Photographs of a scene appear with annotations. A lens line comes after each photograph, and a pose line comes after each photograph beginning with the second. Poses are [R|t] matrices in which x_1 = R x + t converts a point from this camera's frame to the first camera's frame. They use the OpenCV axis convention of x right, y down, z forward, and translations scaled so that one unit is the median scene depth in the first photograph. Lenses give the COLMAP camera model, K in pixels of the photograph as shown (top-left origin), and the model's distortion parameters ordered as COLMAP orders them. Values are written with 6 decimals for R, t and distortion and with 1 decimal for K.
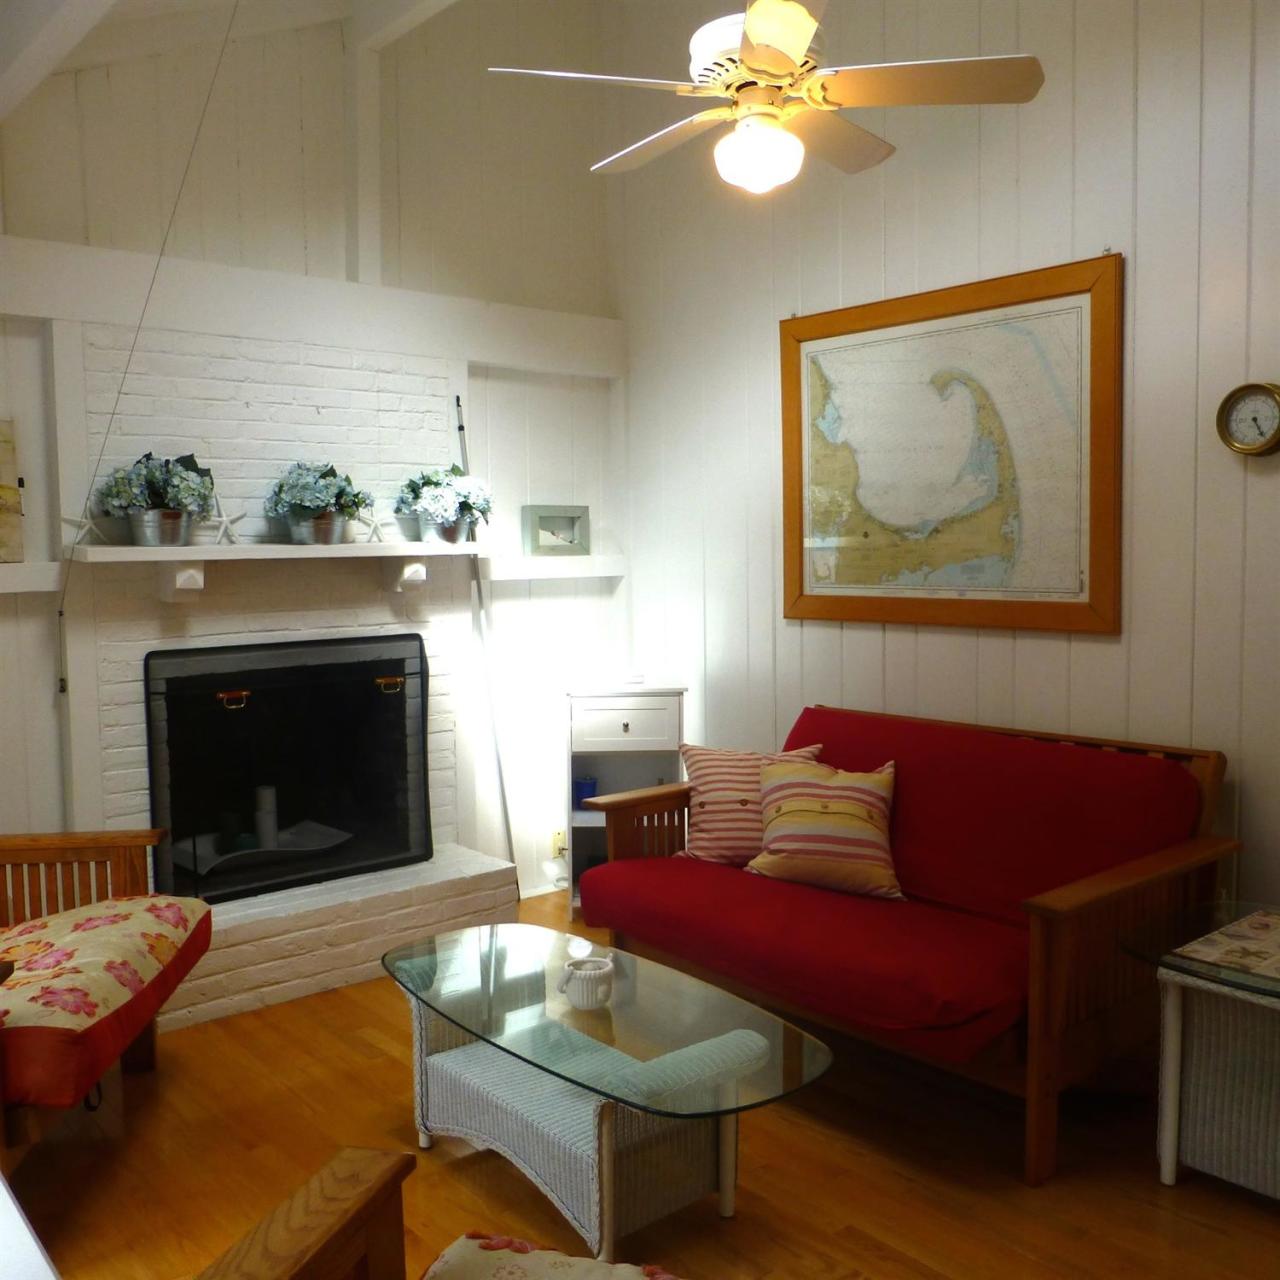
lens RADIAL K [[1252.8, 0, 640.0], [0, 1252.8, 640.0], [0, 0, 1]] dist [-0.021456, -0.023757]
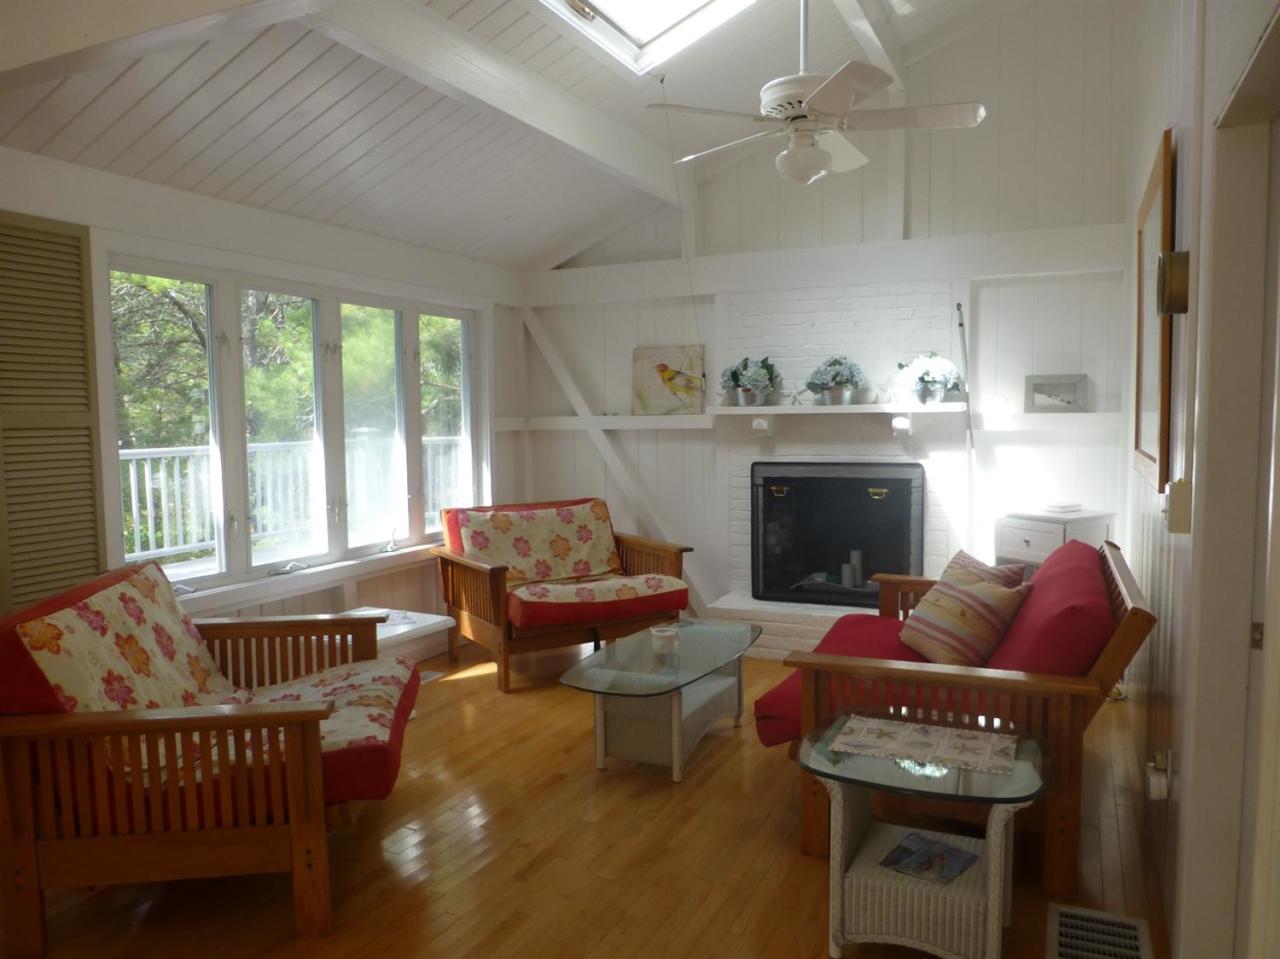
lens RADIAL K [[919.6, 0, 640.0], [0, 919.6, 479.5], [0, 0, 1]] dist [-0.005020, 0.000587]
pose [[0.428115, 0.071949, -0.900855, 0.729638], [-0.062765, 0.996786, 0.049783, -0.021042], [0.901542, 0.035230, 0.431255, 0.224551]]
